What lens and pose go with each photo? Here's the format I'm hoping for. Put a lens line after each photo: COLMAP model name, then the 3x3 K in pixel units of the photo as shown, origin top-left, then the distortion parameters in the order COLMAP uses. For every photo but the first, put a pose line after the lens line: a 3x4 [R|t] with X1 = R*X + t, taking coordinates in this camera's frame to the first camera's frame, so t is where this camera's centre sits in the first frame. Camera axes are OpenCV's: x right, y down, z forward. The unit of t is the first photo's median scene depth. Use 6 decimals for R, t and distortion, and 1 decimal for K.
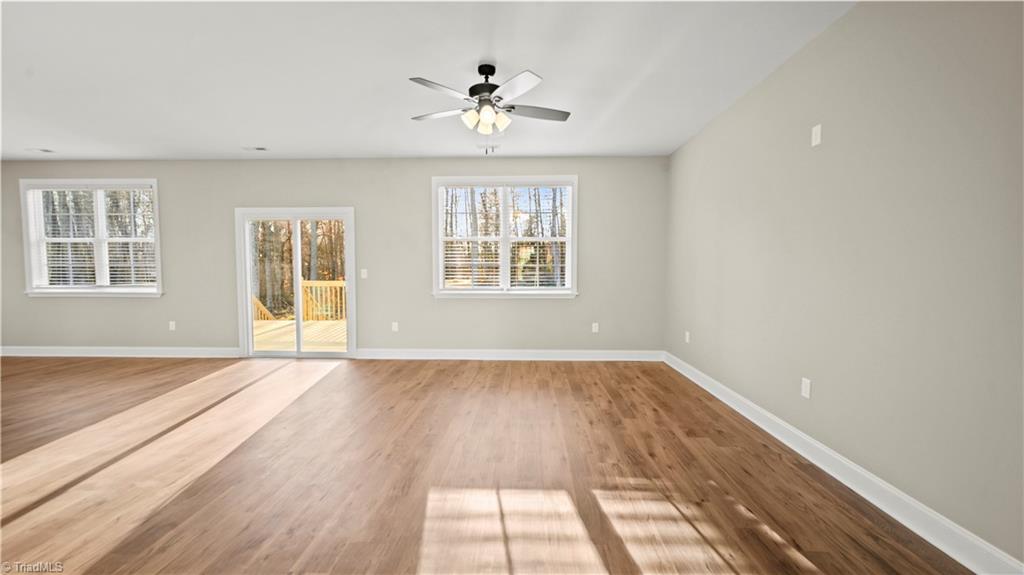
lens RADIAL K [[406.2, 0, 517.7], [0, 406.2, 282.8], [0, 0, 1]] dist [0.000387, 0.000053]
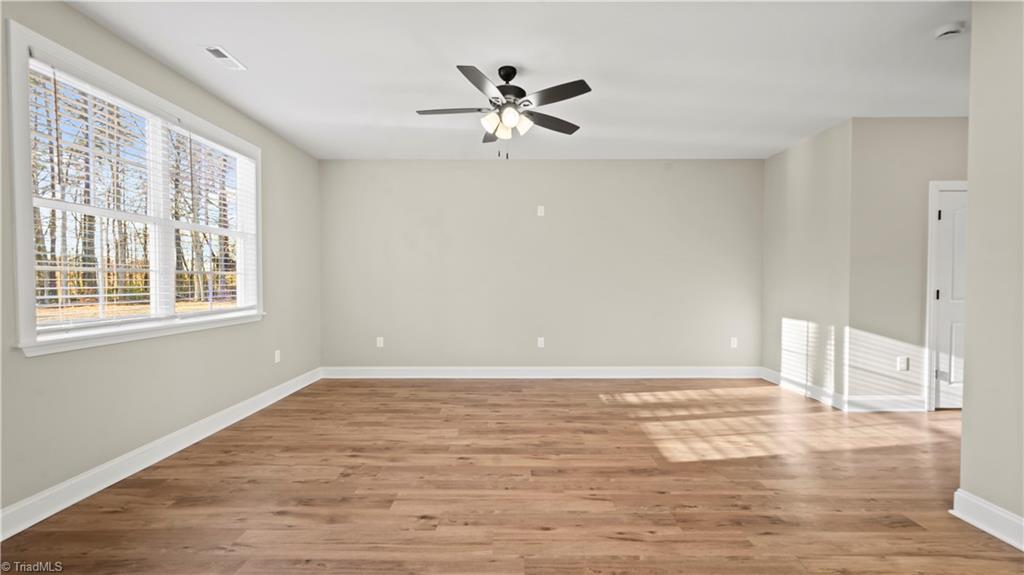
lens RADIAL K [[410.1, 0, 512.0], [0, 410.1, 287.5], [0, 0, 1]] dist [-0.001162, -0.000099]
pose [[-0.026960, -0.016919, 0.999493, -0.746867], [0.032609, 0.999310, 0.017795, -0.021618], [-0.999105, 0.033072, -0.026389, 0.739866]]
